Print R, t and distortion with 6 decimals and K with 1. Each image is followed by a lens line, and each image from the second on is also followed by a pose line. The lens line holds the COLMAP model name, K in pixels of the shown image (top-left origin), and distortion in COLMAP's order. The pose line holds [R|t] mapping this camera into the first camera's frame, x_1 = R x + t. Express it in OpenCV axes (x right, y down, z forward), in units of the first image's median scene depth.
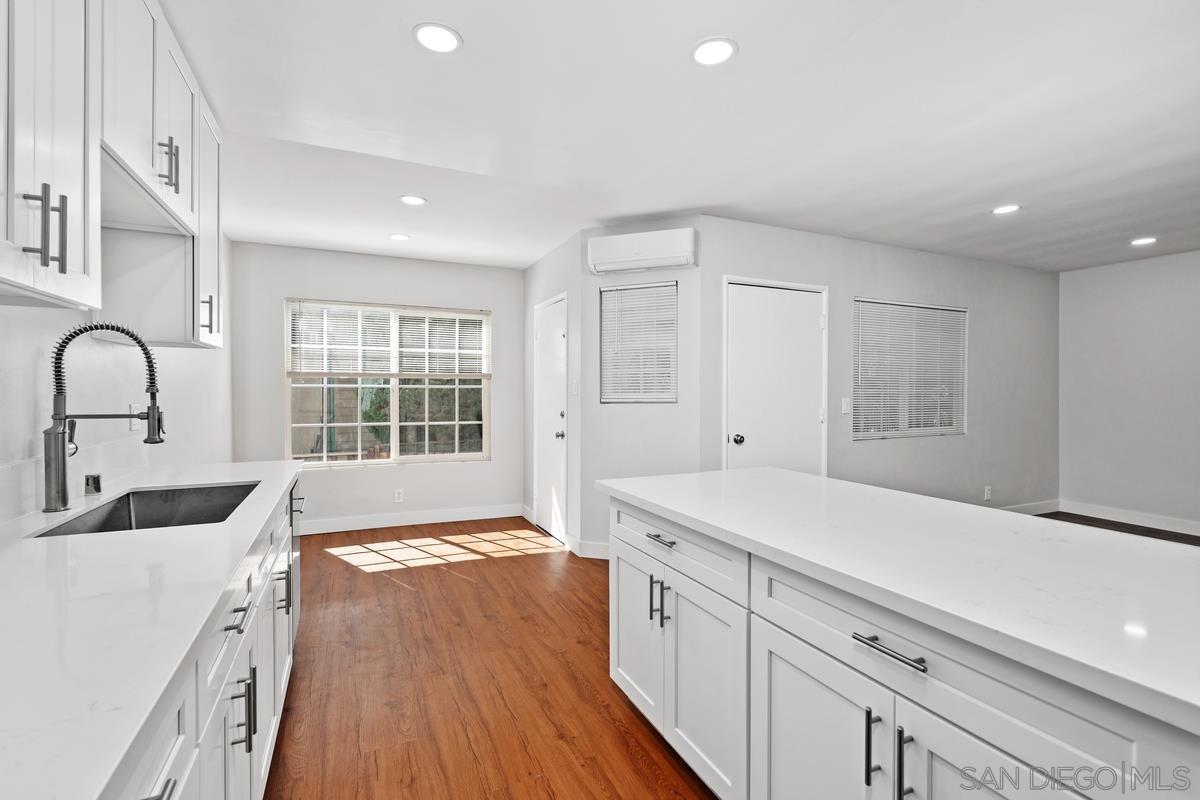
lens RADIAL K [[546.7, 0, 596.0], [0, 546.7, 393.9], [0, 0, 1]] dist [-0.001949, 0.000209]
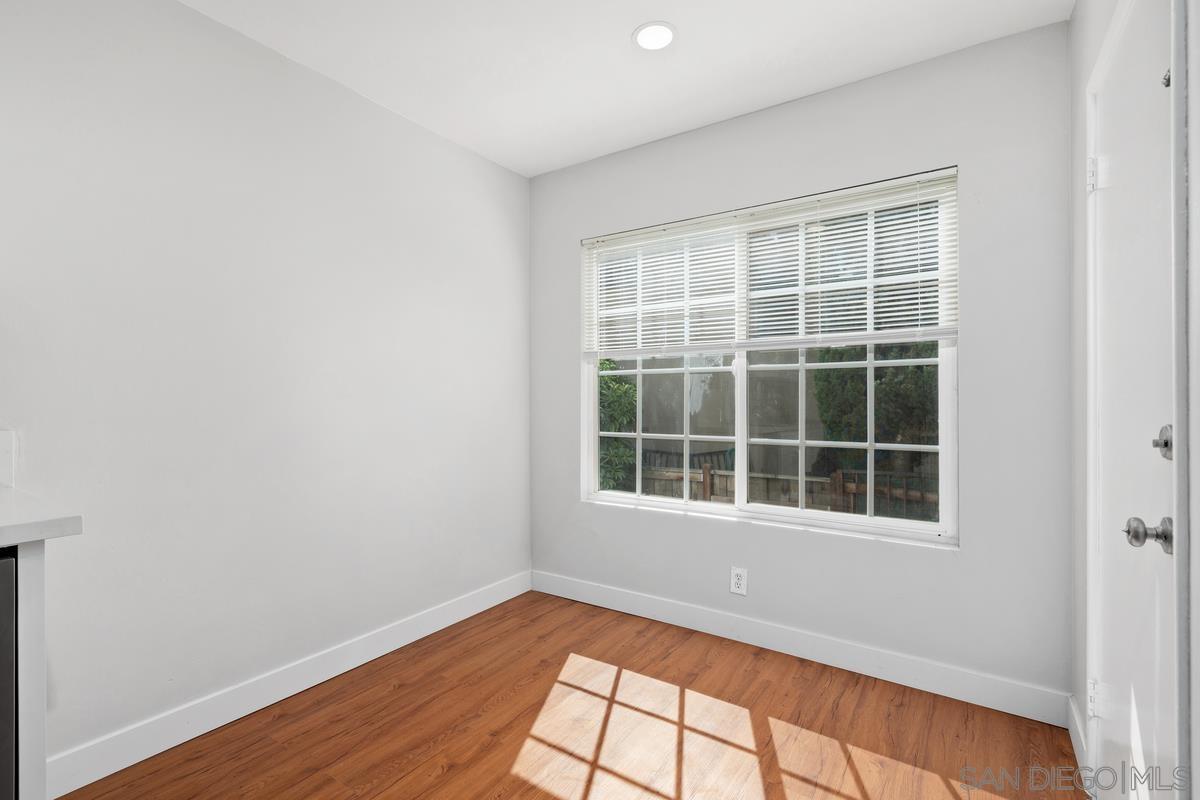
lens RADIAL K [[546.7, 0, 609.2], [0, 546.7, 403.9], [0, 0, 1]] dist [-0.001949, 0.000209]
pose [[0.531297, 0.004941, -0.847171, 0.005904], [-0.001781, 0.999987, 0.004716, 0.017978], [0.847183, -0.000997, 0.531299, 0.605161]]
